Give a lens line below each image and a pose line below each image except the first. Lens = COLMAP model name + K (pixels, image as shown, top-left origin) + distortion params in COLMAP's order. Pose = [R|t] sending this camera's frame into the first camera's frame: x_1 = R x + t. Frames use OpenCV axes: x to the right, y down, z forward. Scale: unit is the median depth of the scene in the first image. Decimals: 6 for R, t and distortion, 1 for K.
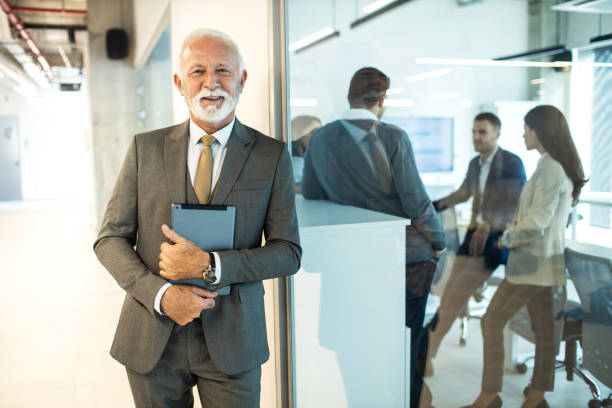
lens RADIAL K [[604.4, 0, 301.8], [0, 604.4, 202.6], [0, 0, 1]] dist [0.018846, 0.000000]
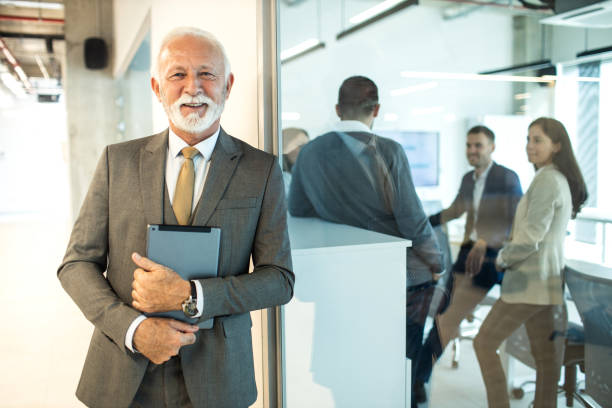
lens RADIAL K [[604.4, 0, 305.1], [0, 604.4, 203.5], [0, 0, 1]] dist [0.018846, 0.000000]
pose [[0.999389, 0.001984, 0.034898, -0.014816], [-0.001263, 0.999786, -0.020649, -0.009857], [-0.034931, 0.020592, 0.999178, 0.102248]]
